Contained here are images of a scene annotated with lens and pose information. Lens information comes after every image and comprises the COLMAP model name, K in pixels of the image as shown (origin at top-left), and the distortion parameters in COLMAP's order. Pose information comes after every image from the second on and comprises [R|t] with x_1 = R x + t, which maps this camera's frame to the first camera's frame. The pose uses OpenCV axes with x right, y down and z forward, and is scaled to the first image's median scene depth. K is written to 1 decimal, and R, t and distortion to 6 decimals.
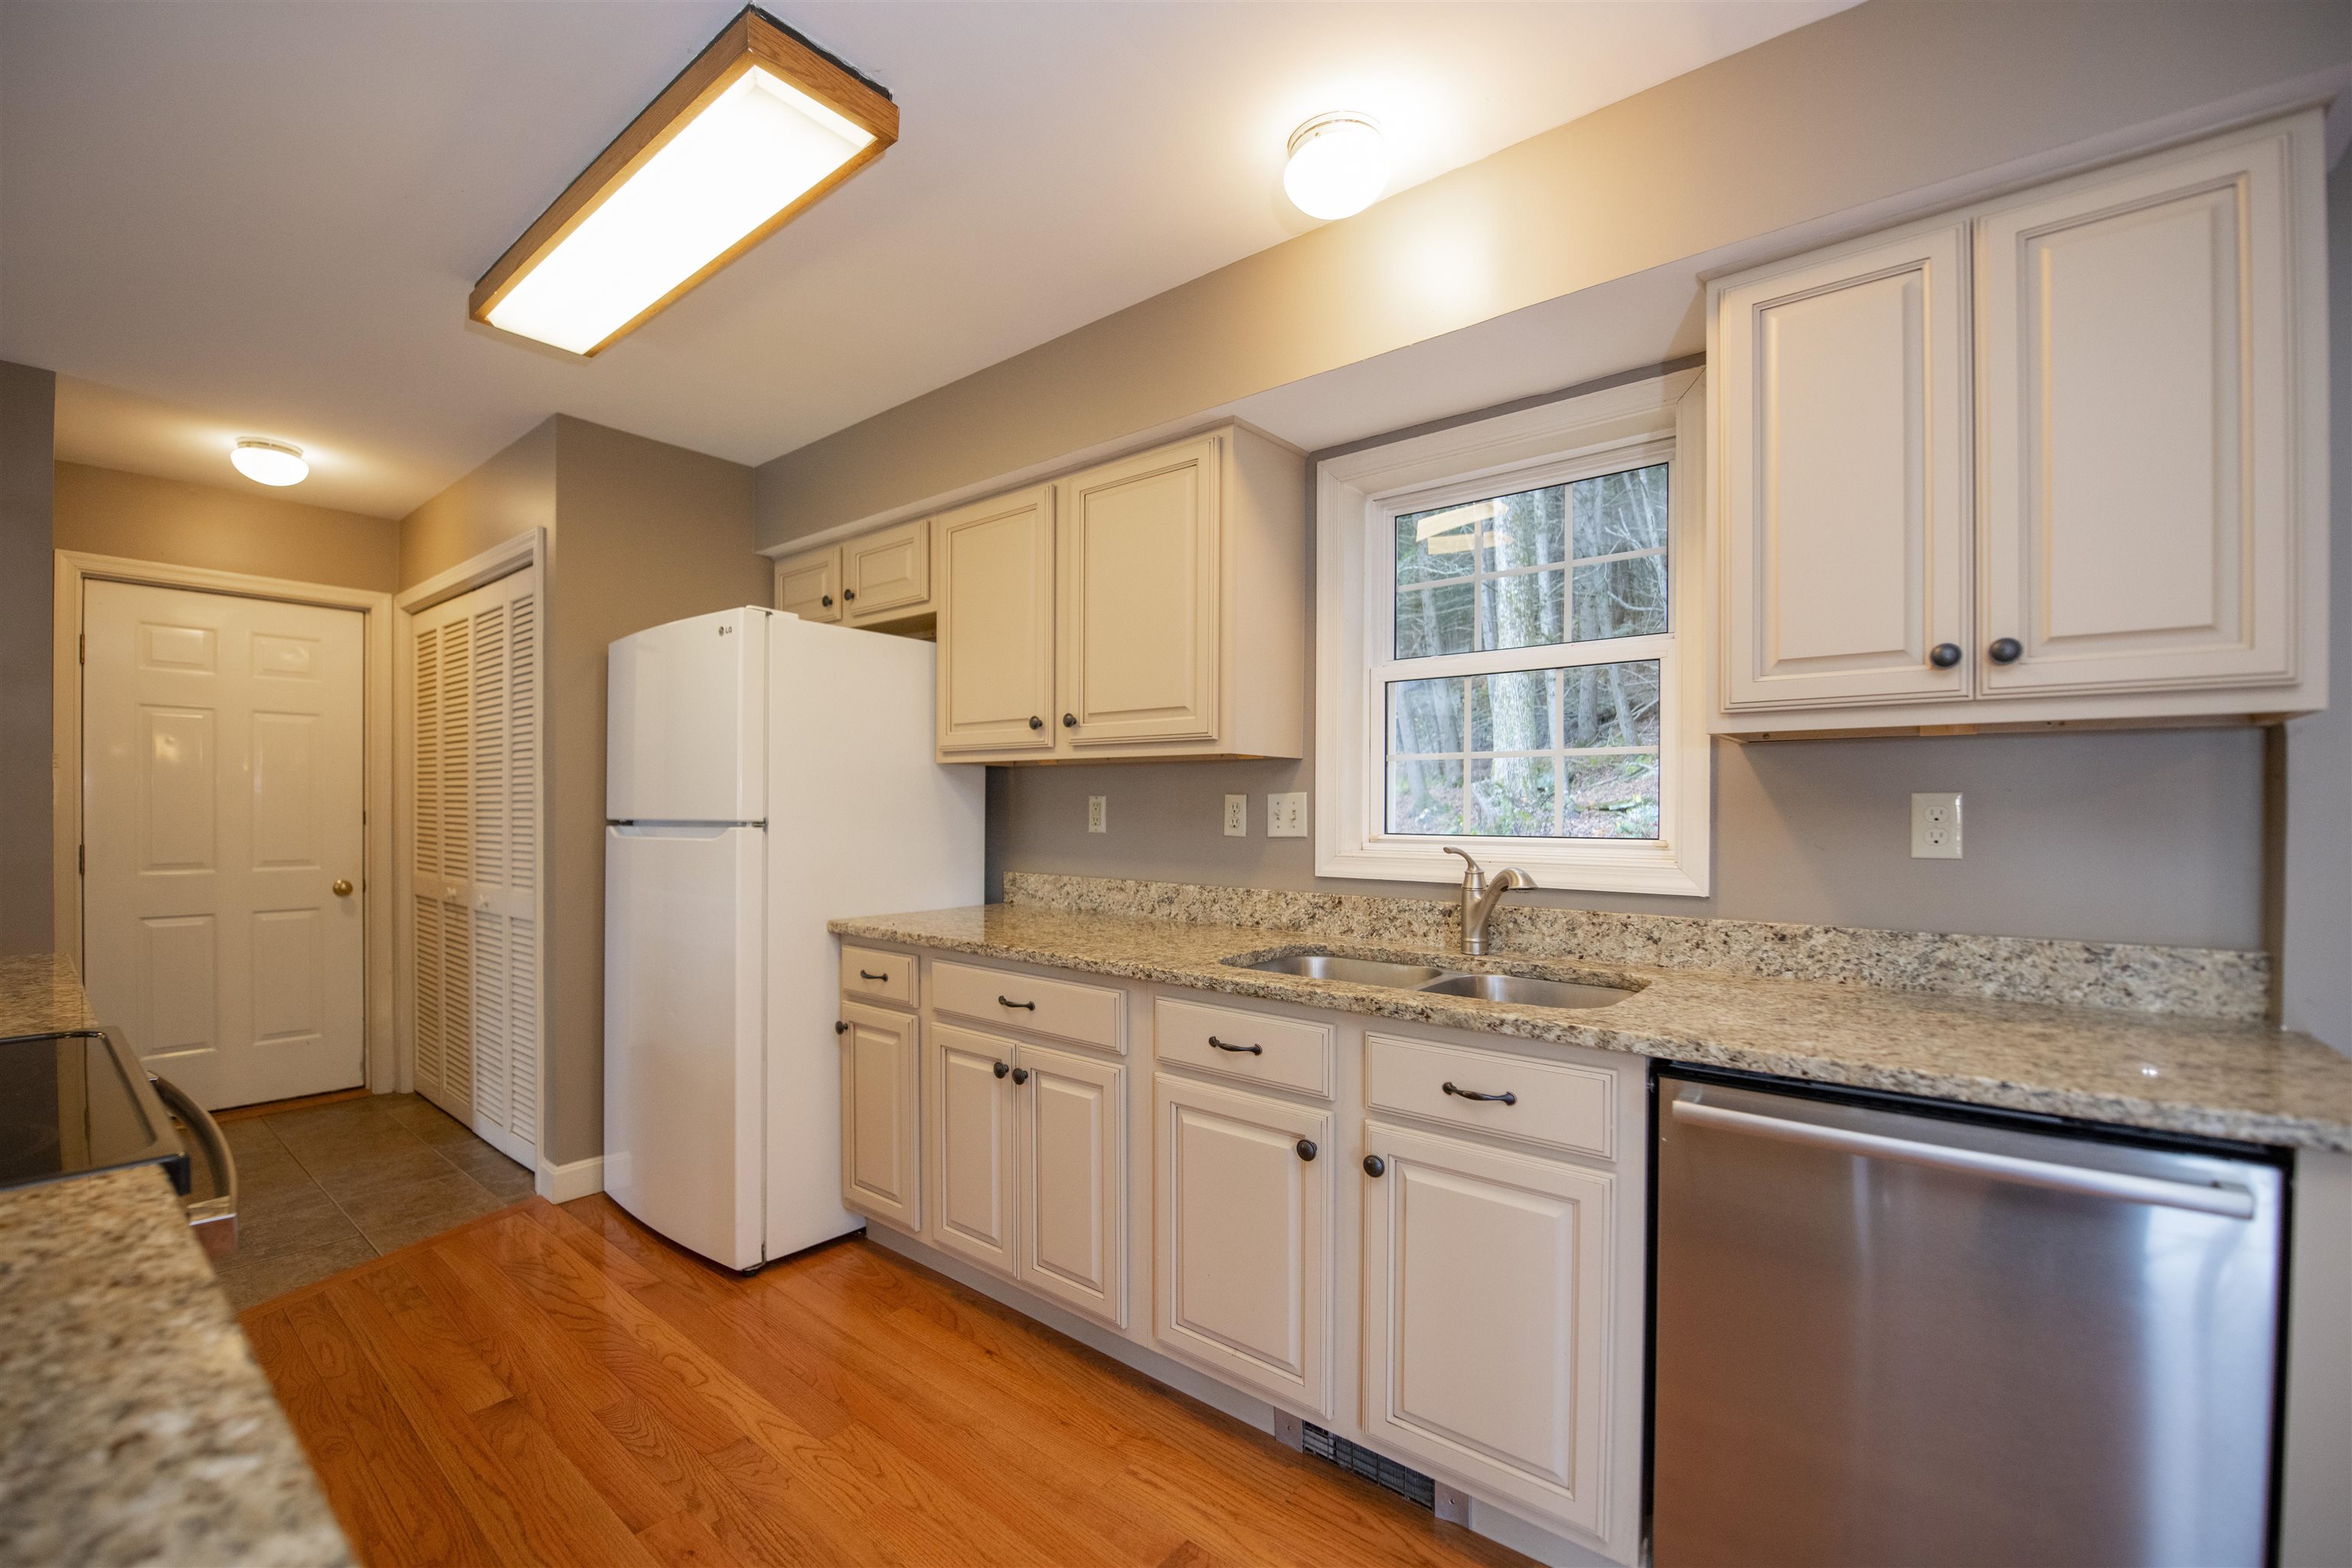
lens RADIAL K [[976.8, 0, 1143.4], [0, 976.8, 815.4], [0, 0, 1]] dist [-0.013298, -0.001070]
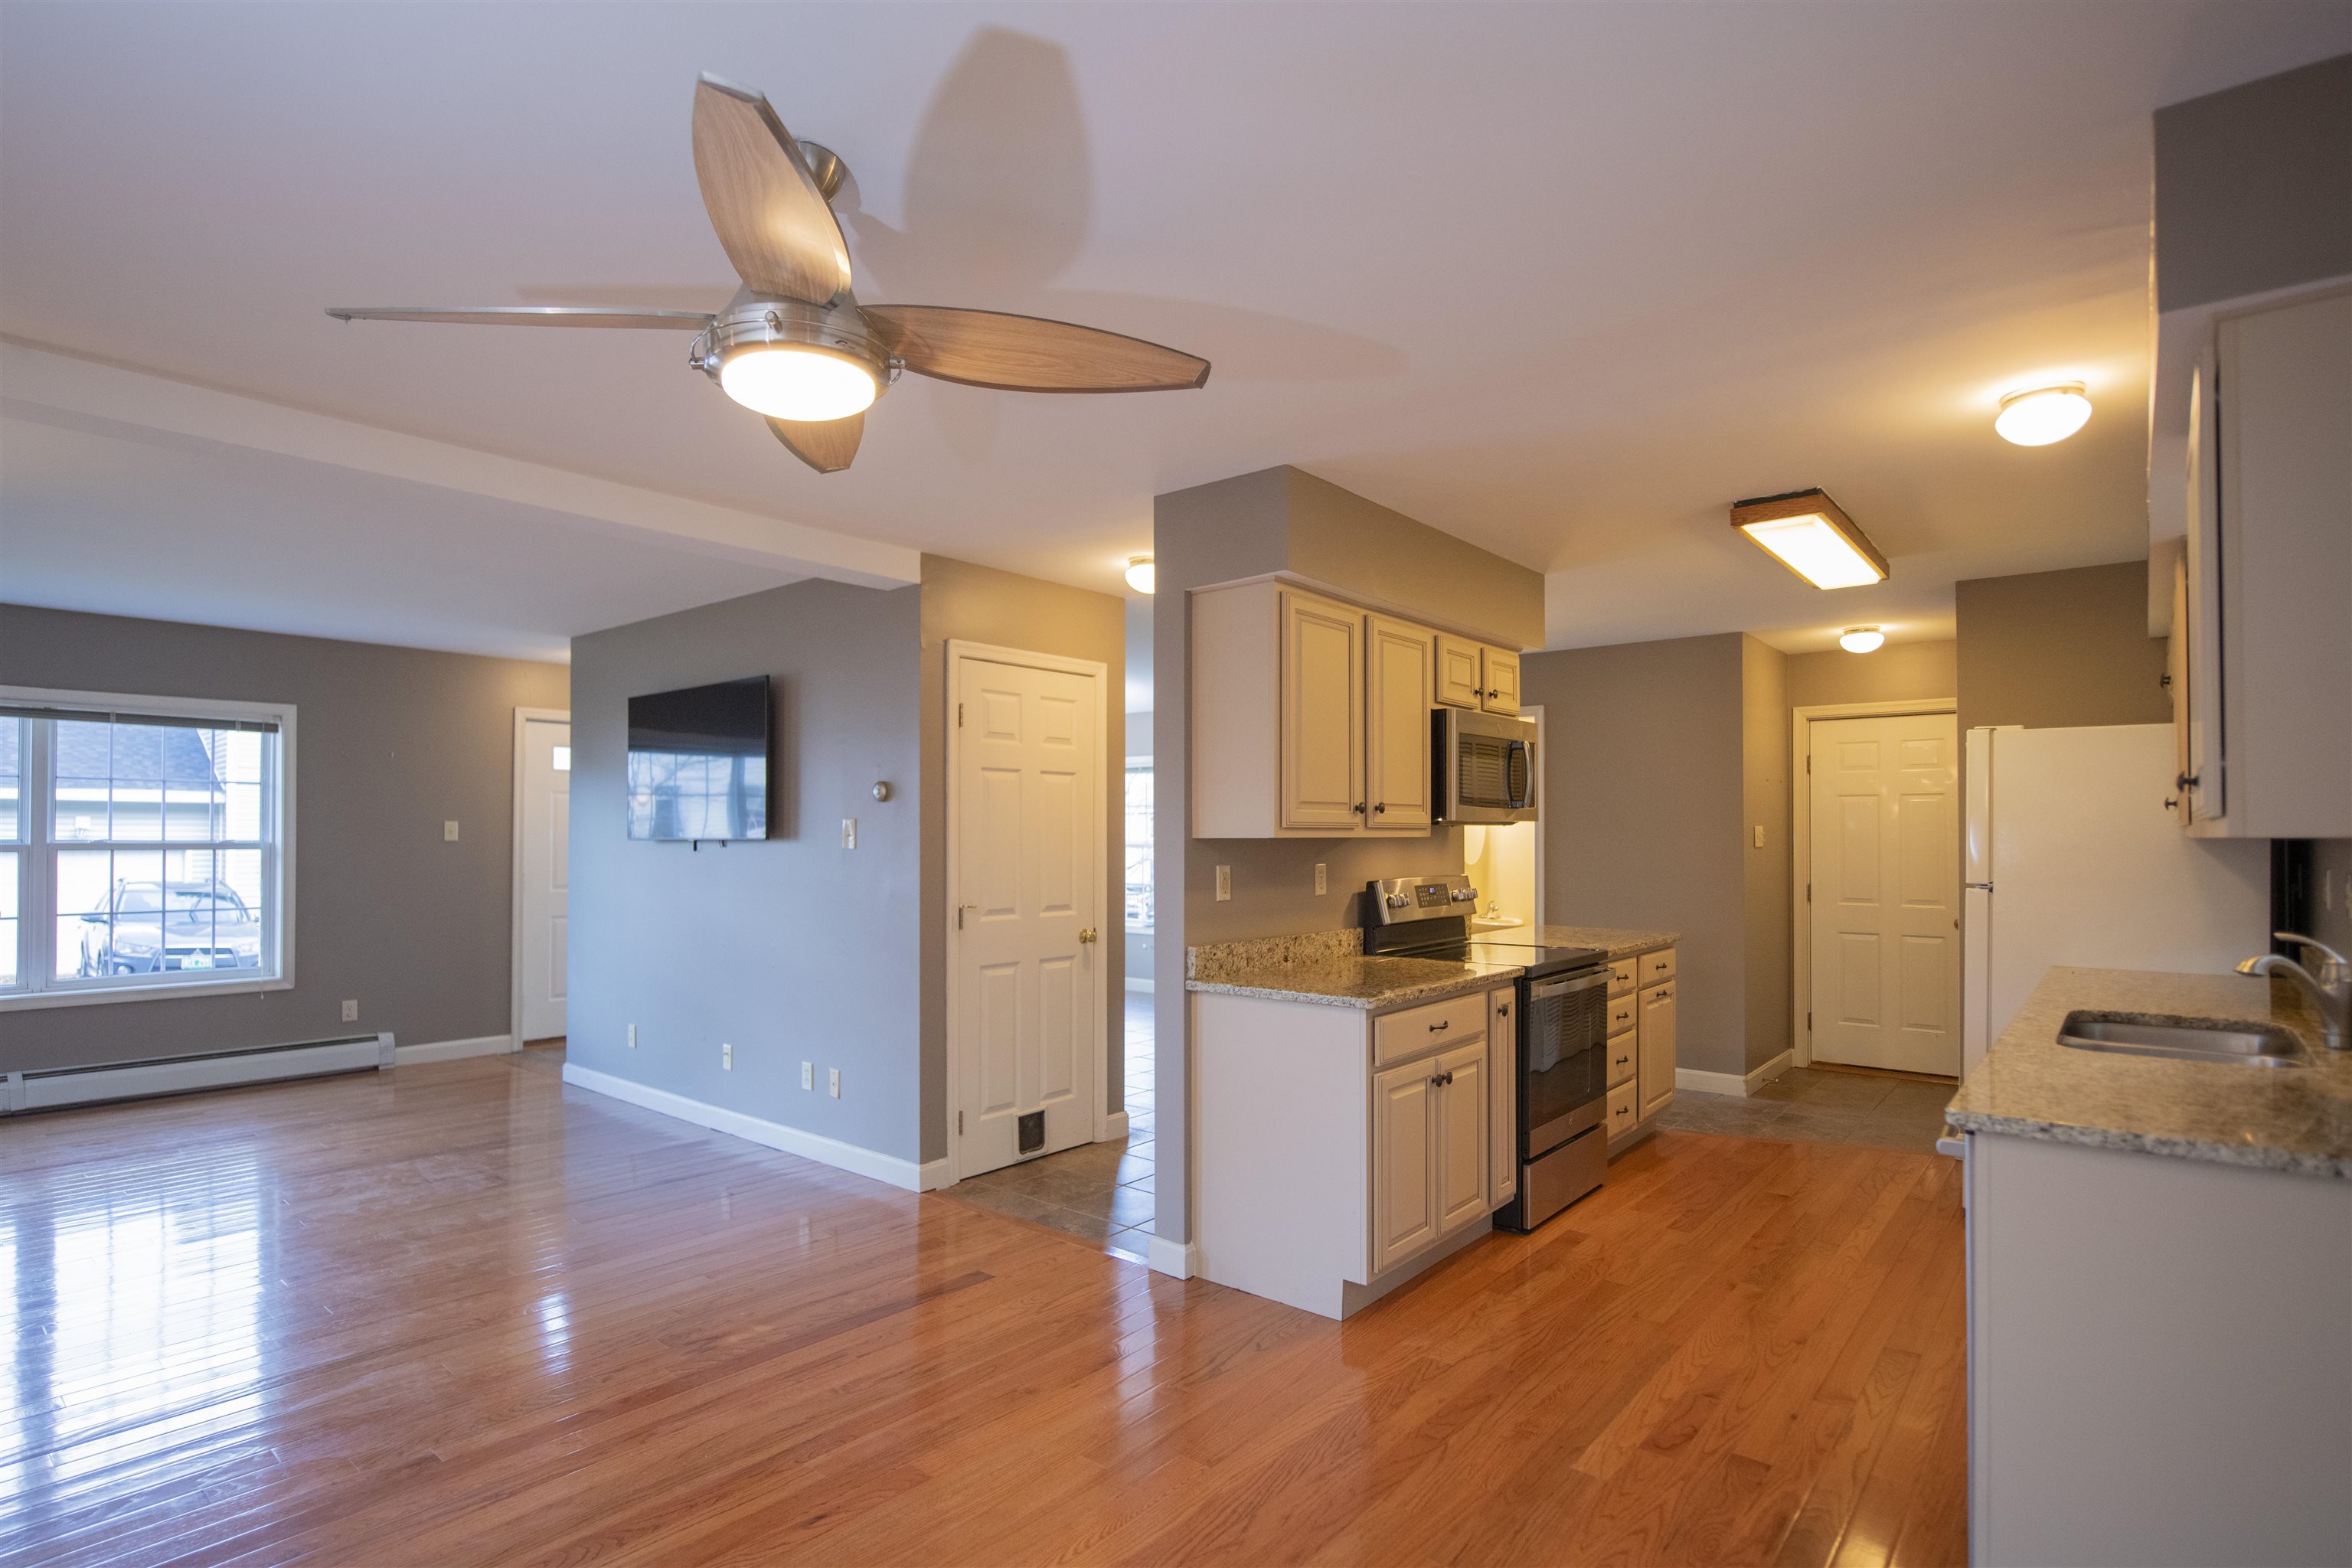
lens RADIAL K [[1211.4, 0, 1145.2], [0, 1211.4, 811.3], [0, 0, 1]] dist [-0.004565, 0.000669]
pose [[-0.006999, -0.022075, -0.999732, 1.282694], [-0.012286, 0.999683, -0.021988, -0.044595], [0.999900, 0.012129, -0.007268, -0.159650]]
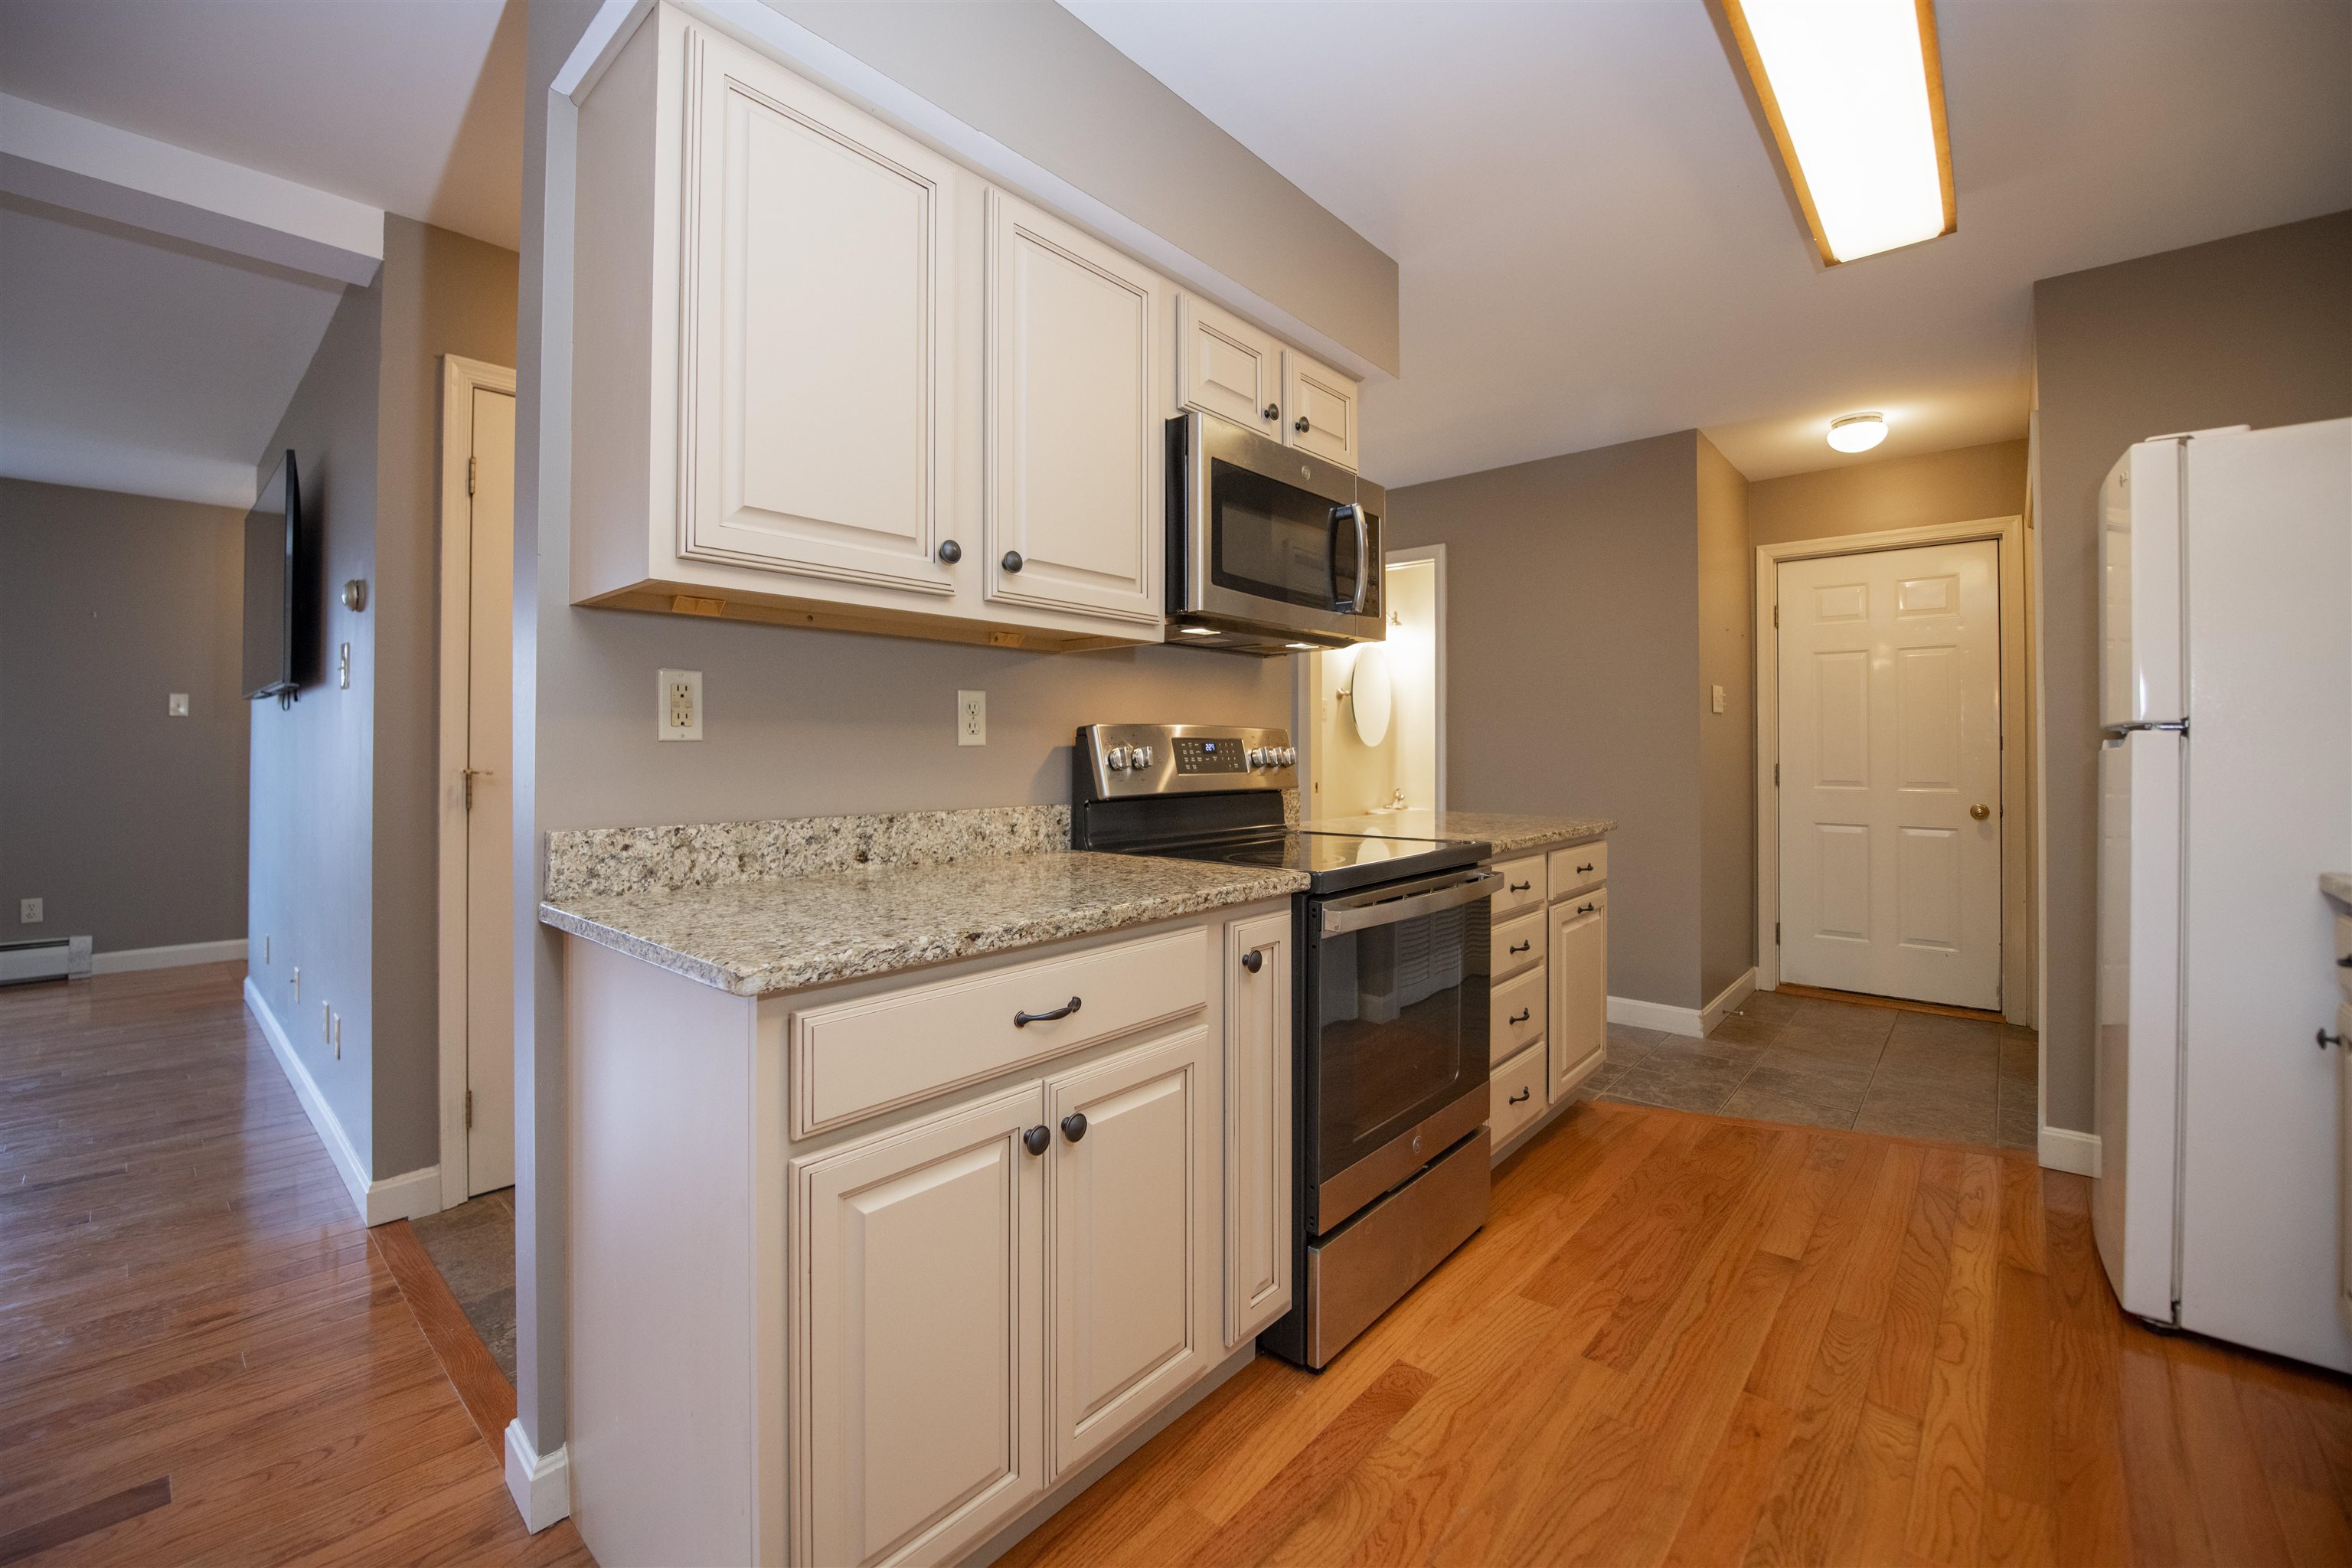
lens RADIAL K [[976.8, 0, 1150.7], [0, 976.8, 737.9], [0, 0, 1]] dist [-0.013298, -0.001070]
pose [[-0.040110, -0.018451, -0.999025, 0.357357], [-0.011300, 0.999774, -0.018011, 0.039081], [0.999131, 0.010566, -0.040310, 0.249412]]
